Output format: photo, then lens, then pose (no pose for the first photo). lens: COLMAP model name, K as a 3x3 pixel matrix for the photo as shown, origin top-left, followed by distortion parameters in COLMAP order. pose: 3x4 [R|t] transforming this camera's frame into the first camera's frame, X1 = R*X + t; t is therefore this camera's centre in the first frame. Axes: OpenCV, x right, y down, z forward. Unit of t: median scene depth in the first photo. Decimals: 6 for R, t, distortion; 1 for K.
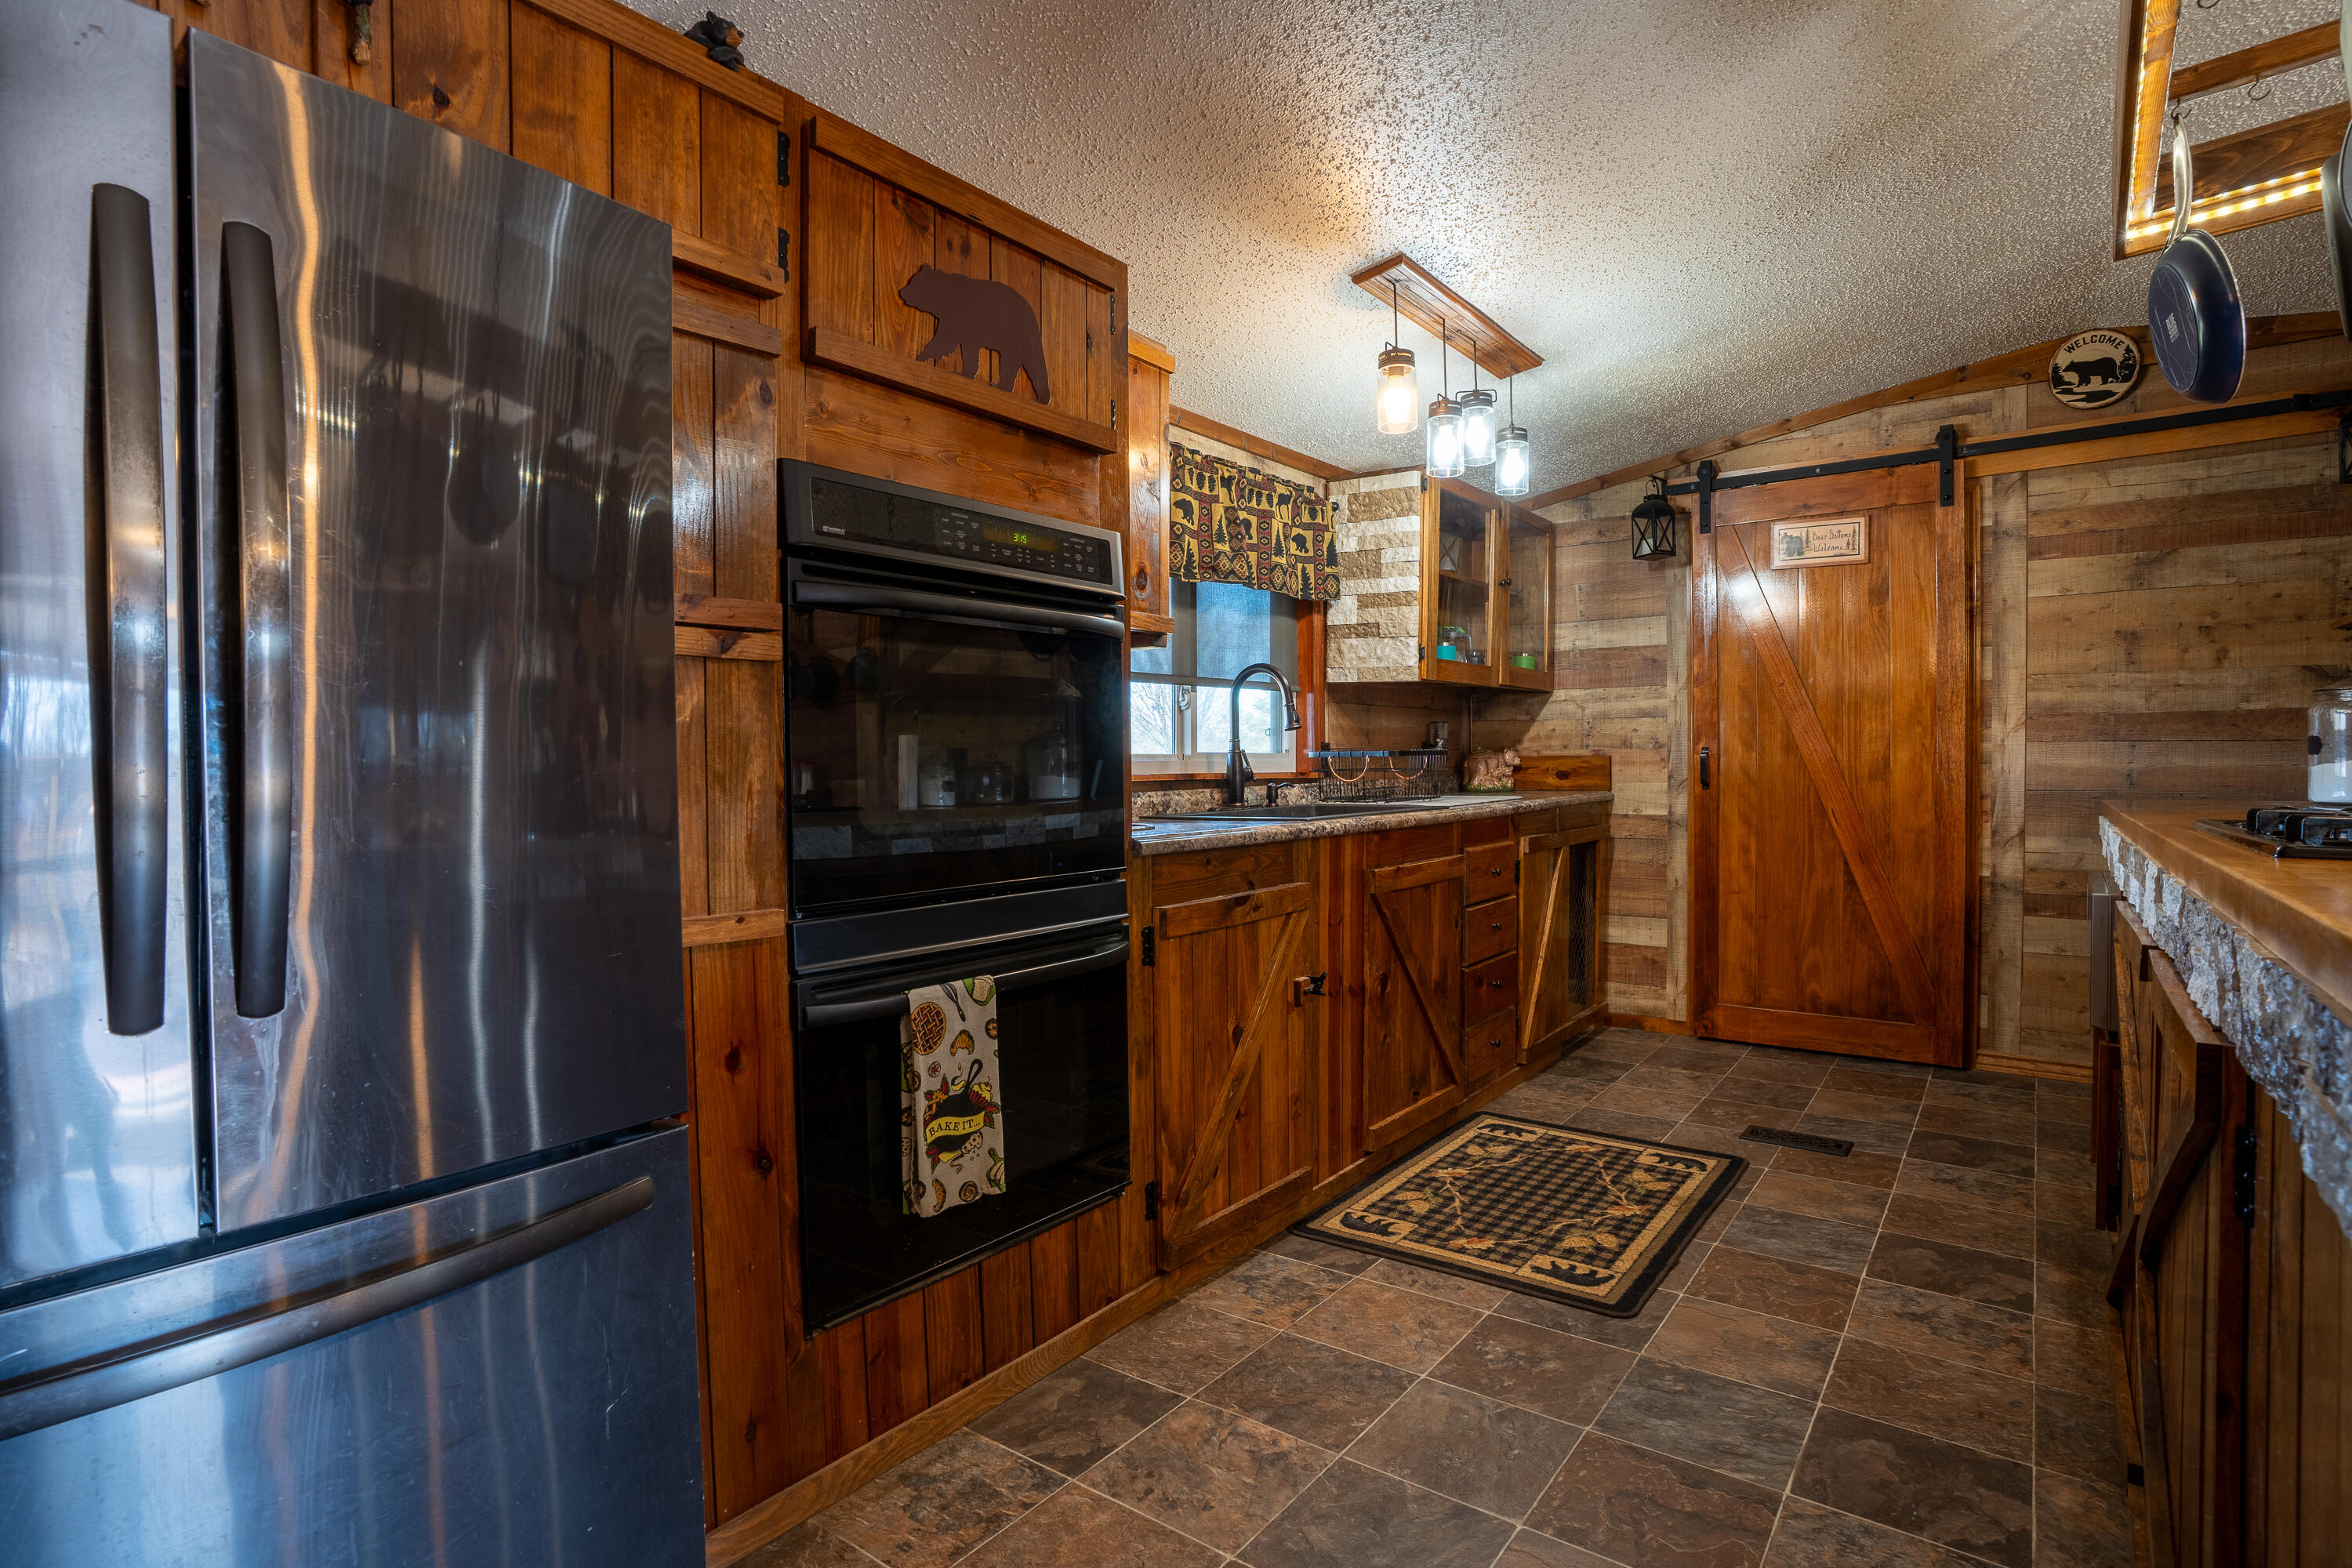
lens RADIAL K [[1155.9, 0, 1182.3], [0, 1155.9, 776.9], [0, 0, 1]] dist [-0.069070, 0.028491]
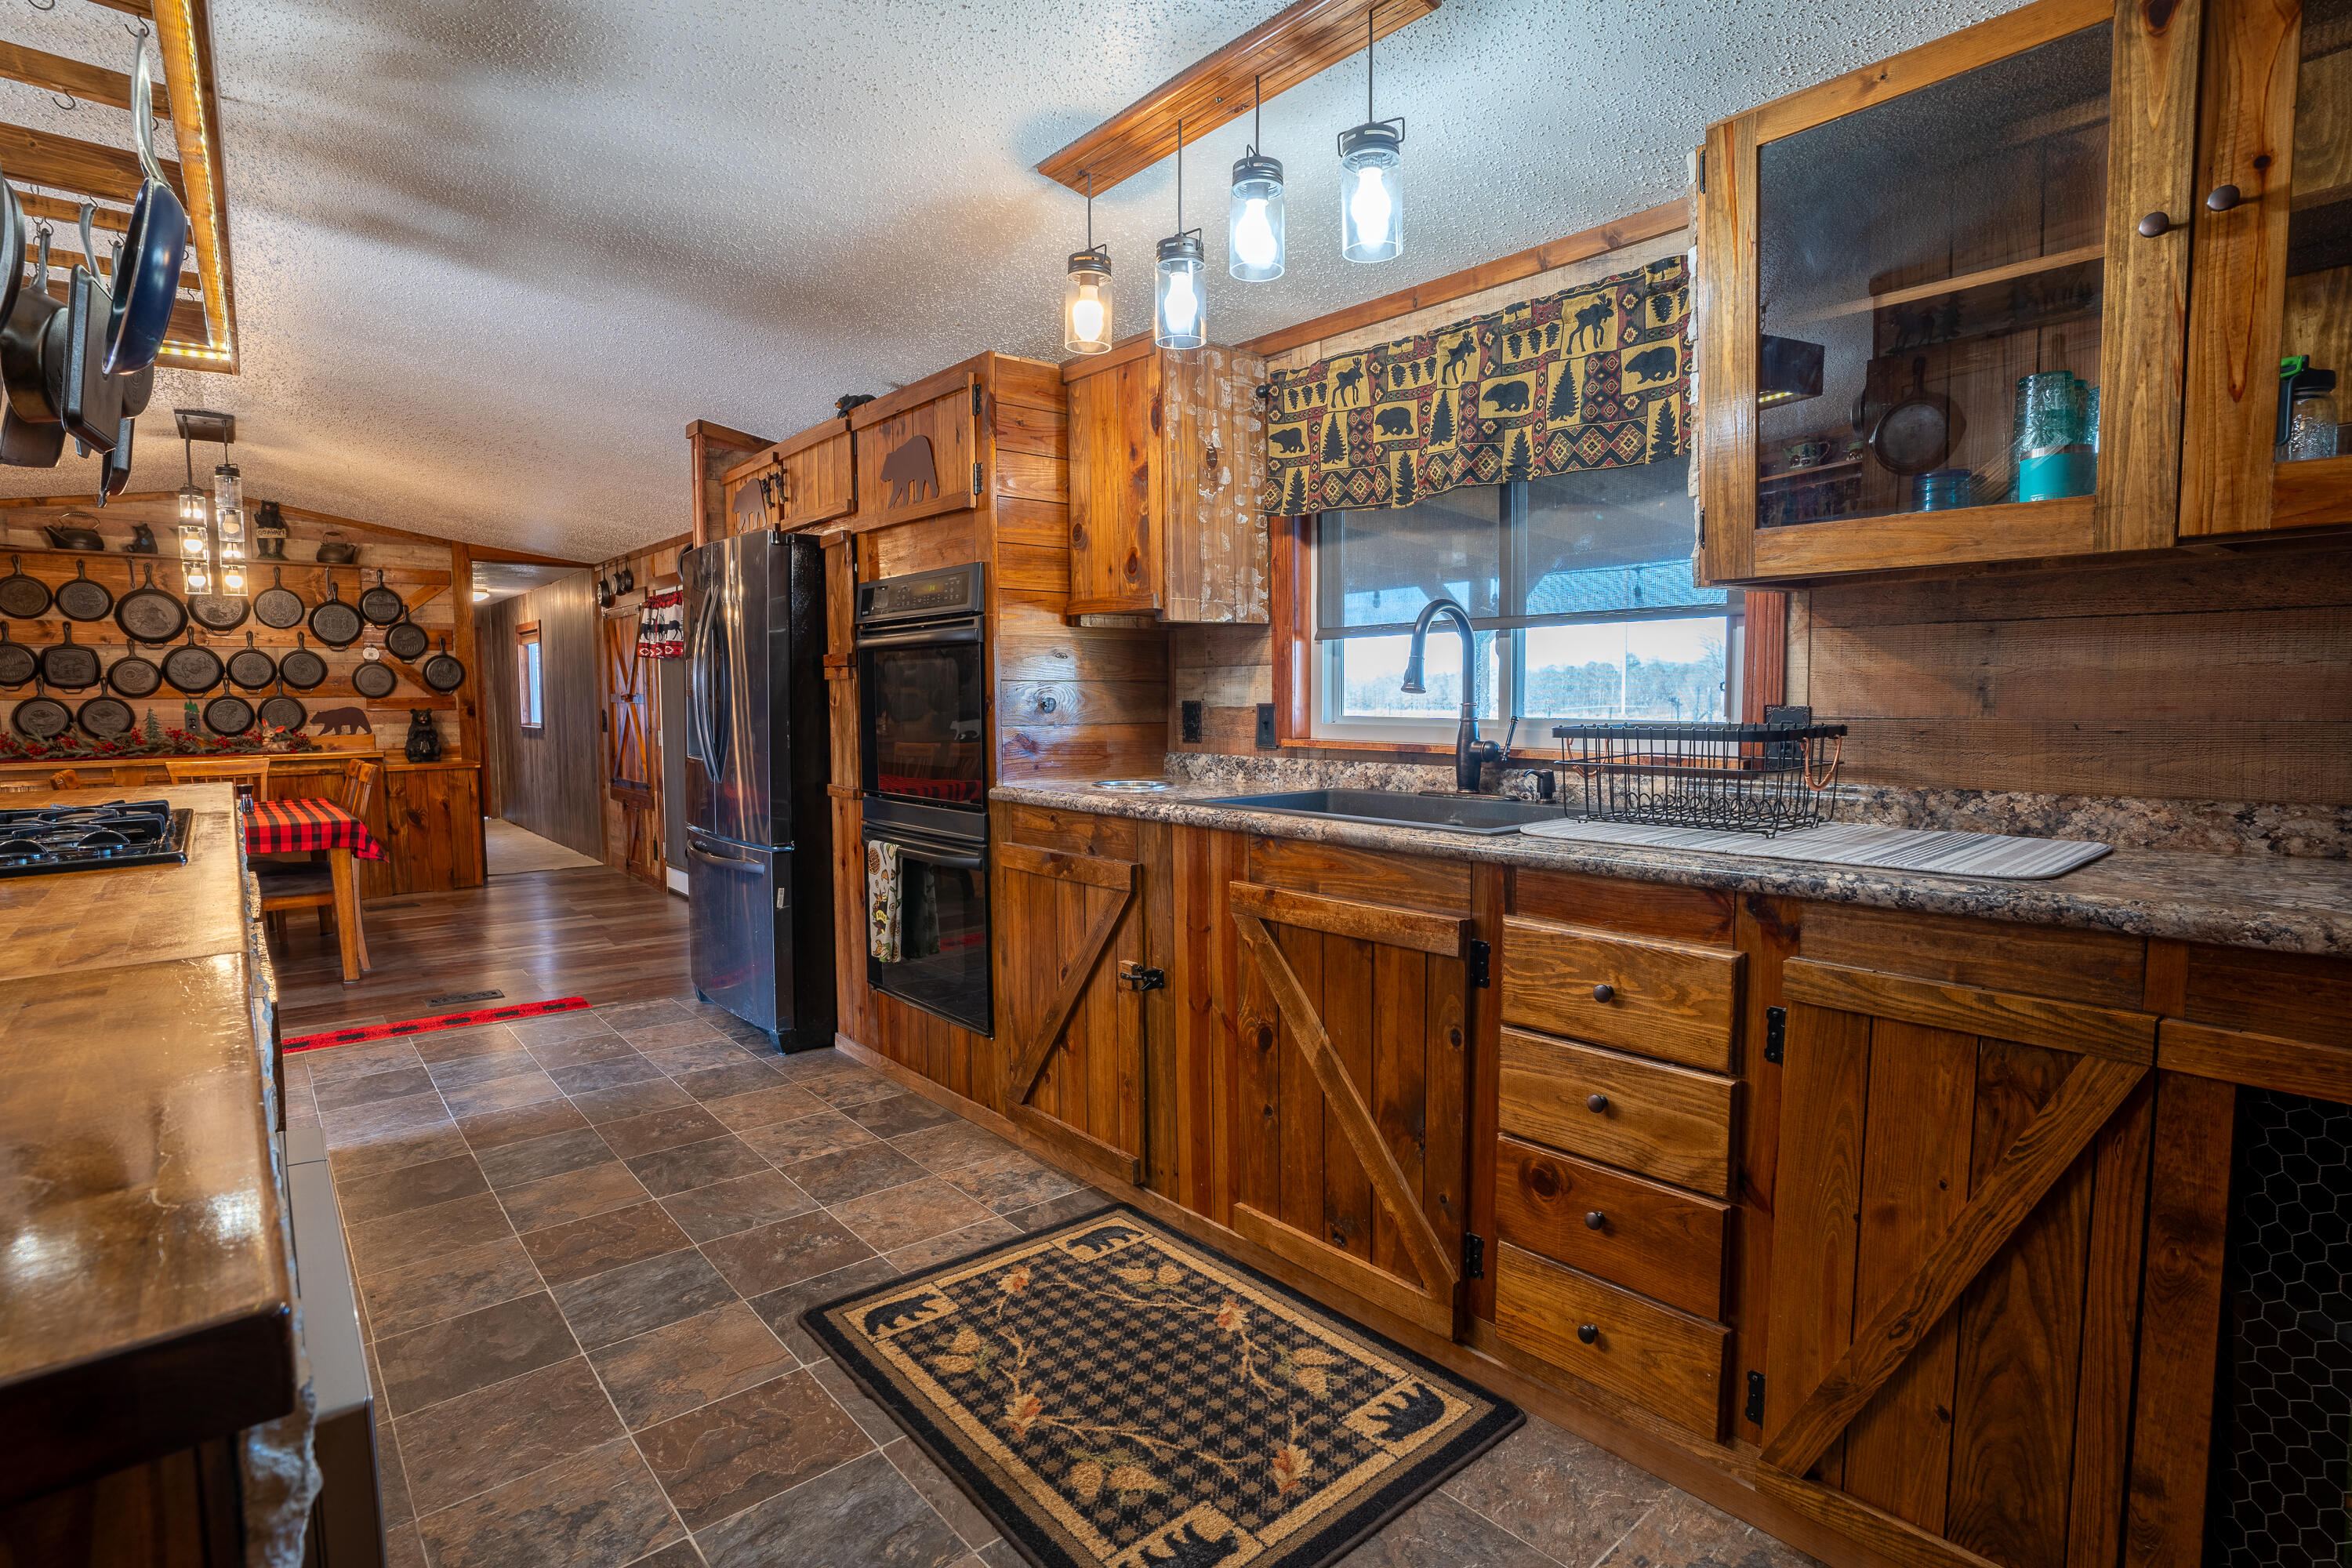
lens RADIAL K [[1155.9, 0, 1188.3], [0, 1155.9, 787.0], [0, 0, 1]] dist [-0.069070, 0.028491]
pose [[-0.206852, 0.089953, -0.974228, 1.016891], [0.000566, 0.995775, 0.091822, -0.058010], [0.978372, 0.018442, -0.206029, 1.247118]]
